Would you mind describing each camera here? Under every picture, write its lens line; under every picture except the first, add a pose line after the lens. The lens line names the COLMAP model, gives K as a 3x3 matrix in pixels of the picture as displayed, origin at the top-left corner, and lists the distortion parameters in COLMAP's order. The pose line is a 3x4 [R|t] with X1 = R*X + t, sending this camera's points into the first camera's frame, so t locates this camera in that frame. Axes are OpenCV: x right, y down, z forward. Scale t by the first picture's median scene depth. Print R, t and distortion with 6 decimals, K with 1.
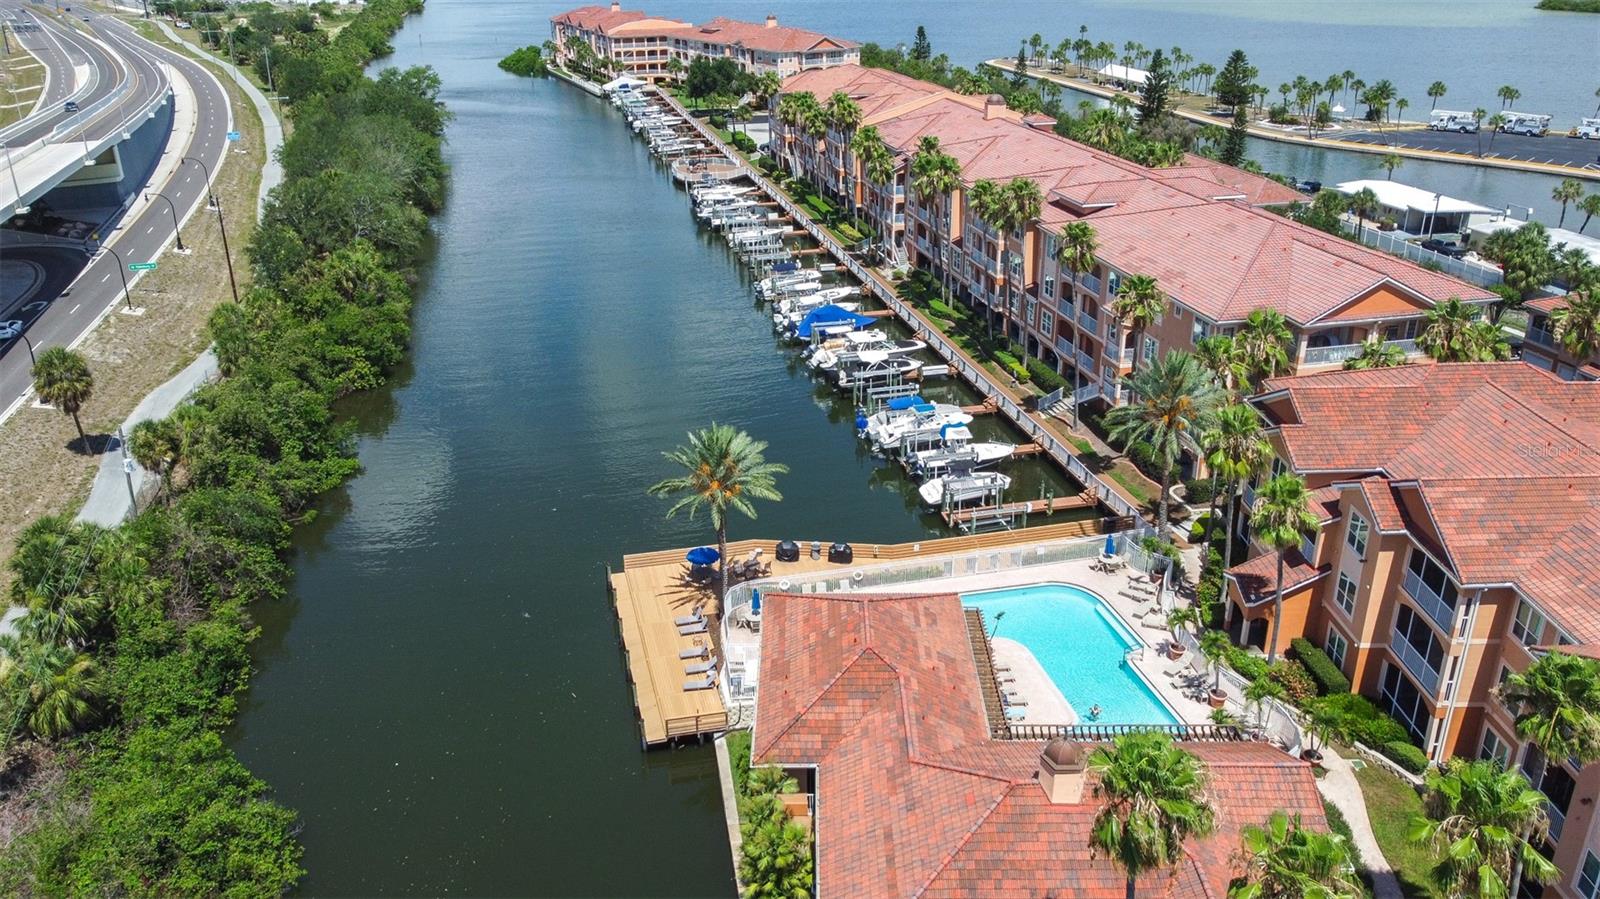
lens RADIAL K [[1214.9, 0, 796.2], [0, 1214.9, 444.9], [0, 0, 1]] dist [-0.002608, -0.000408]
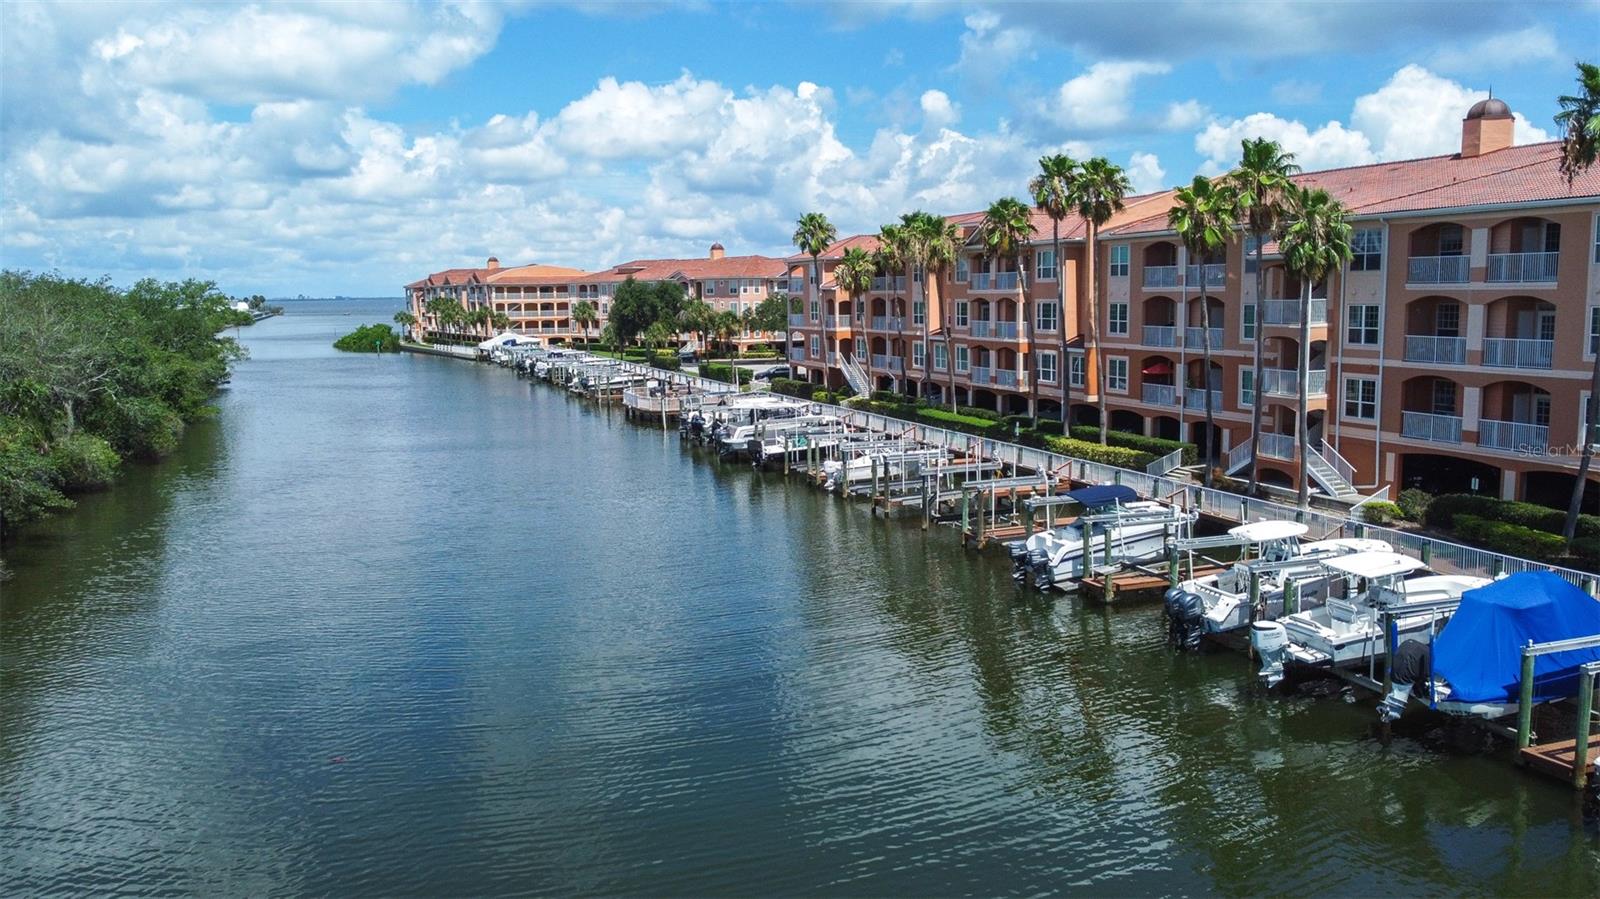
lens RADIAL K [[1214.9, 0, 796.2], [0, 1214.9, 444.9], [0, 0, 1]] dist [-0.002608, -0.000408]
pose [[0.992114, -0.018030, 0.124039, -0.071671], [0.051555, 0.960714, -0.272709, -0.036375], [-0.114249, 0.276954, 0.954067, 0.349823]]
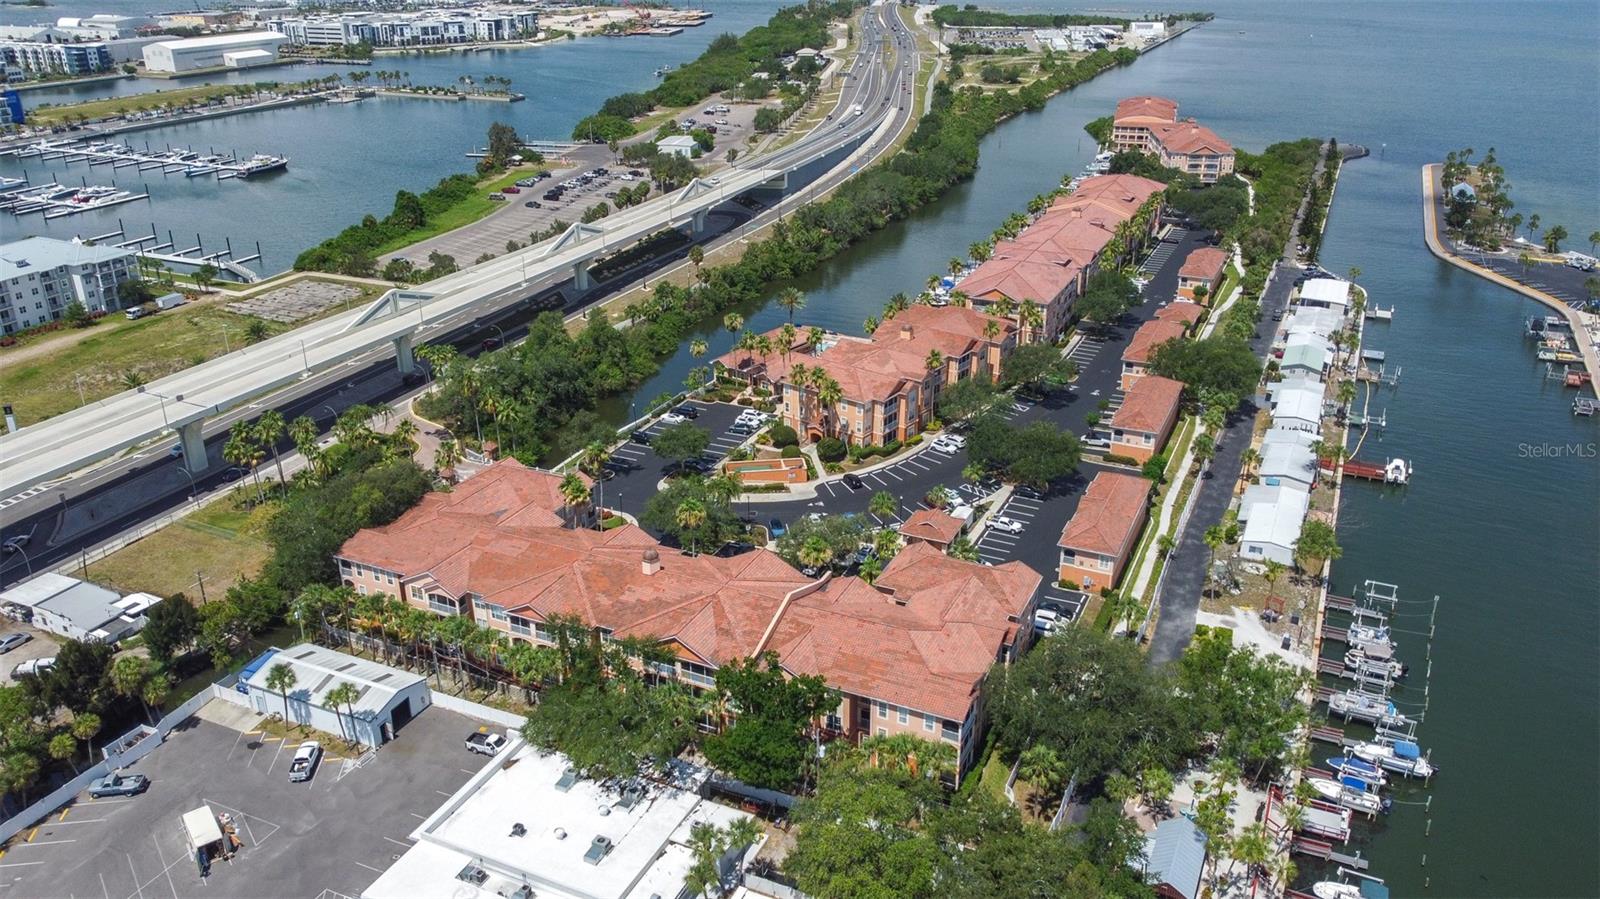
lens RADIAL K [[1214.9, 0, 796.2], [0, 1214.9, 444.9], [0, 0, 1]] dist [-0.002608, -0.000408]
pose [[0.785244, 0.249986, -0.566480, 0.603638], [-0.245594, 0.965580, 0.085670, 0.036219], [0.568398, 0.071852, 0.819611, -0.577417]]
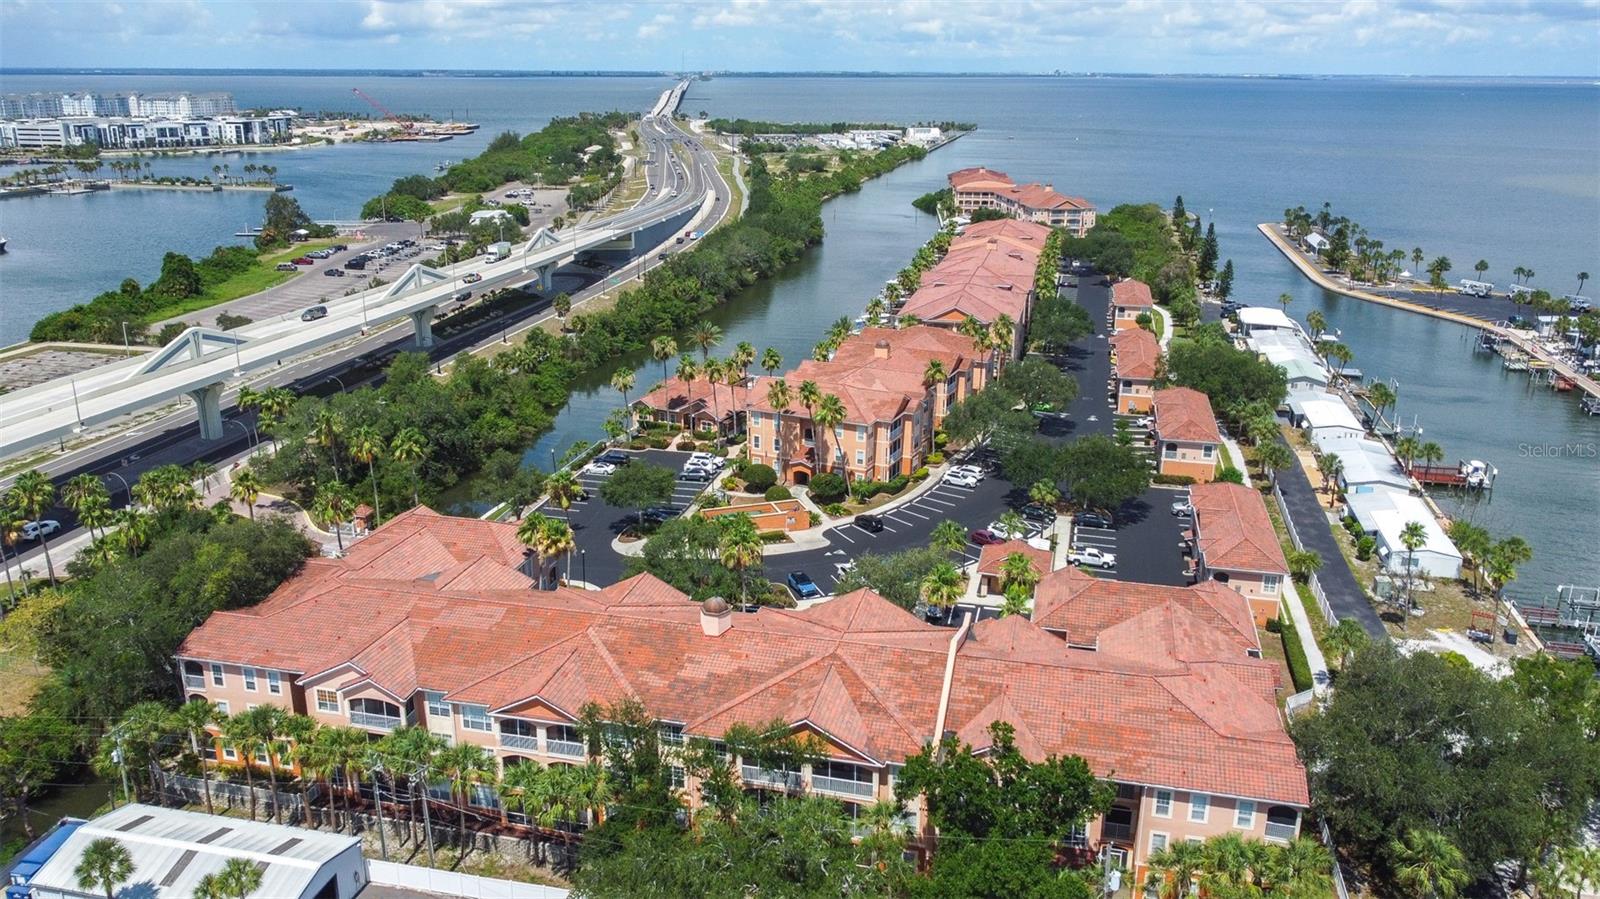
lens RADIAL K [[1214.9, 0, 796.2], [0, 1214.9, 444.9], [0, 0, 1]] dist [-0.002608, -0.000408]
pose [[0.893753, 0.146769, -0.423869, 0.413549], [-0.189298, 0.980098, -0.059776, 0.120330], [0.406660, 0.133663, 0.903749, -0.475977]]
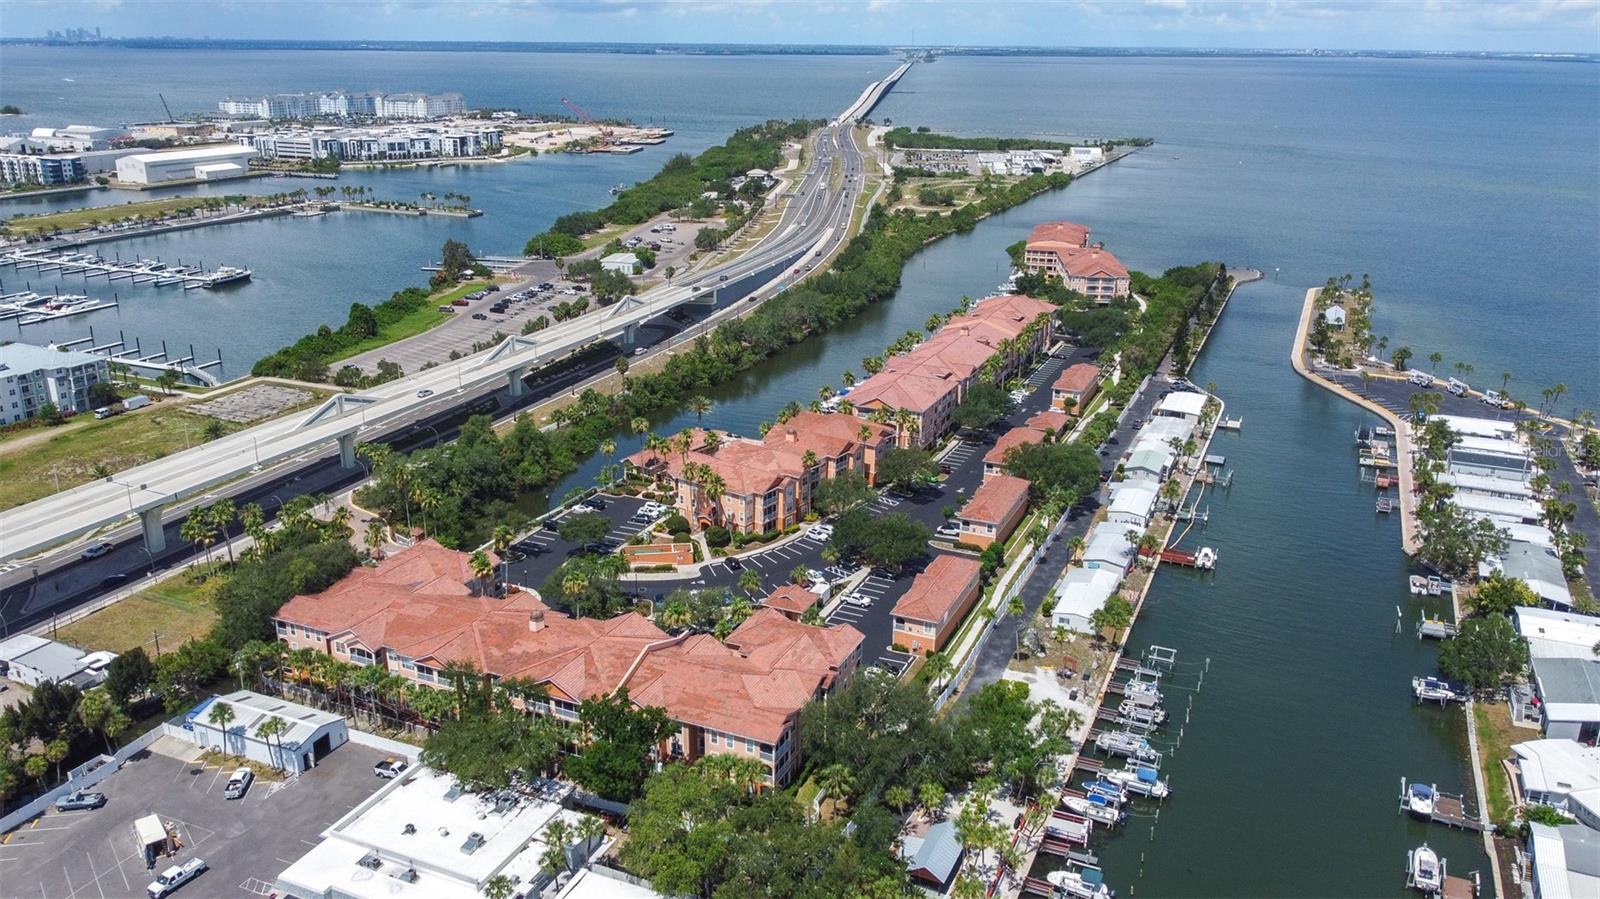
lens RADIAL K [[1235.9, 0, 796.3], [0, 1235.9, 446.6], [0, 0, 1]] dist [-0.000800, -0.001649]
pose [[0.797288, 0.206158, -0.567302, 0.731614], [-0.253610, 0.967294, -0.004909, 0.025967], [0.547736, 0.147787, 0.823495, -0.653017]]
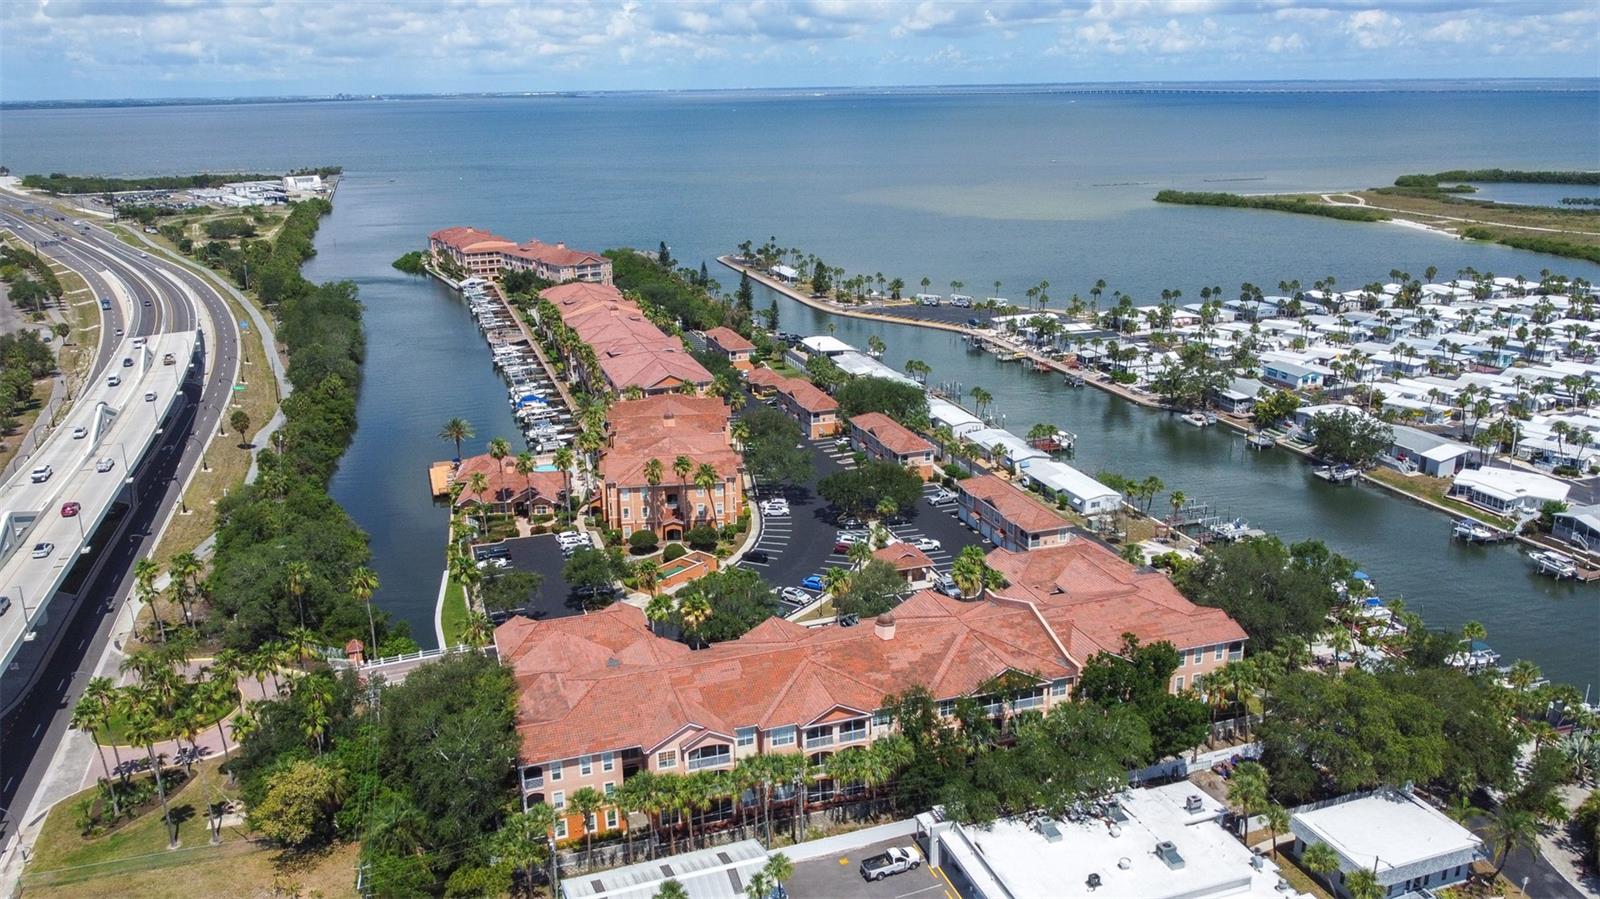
lens RADIAL K [[1208.1, 0, 792.8], [0, 1208.1, 454.3], [0, 0, 1]] dist [0.004714, 0.003605]
pose [[0.996239, -0.030900, 0.080956, 0.165062], [0.039428, 0.993589, -0.105958, 0.132819], [-0.077162, 0.108752, 0.991070, -0.679976]]
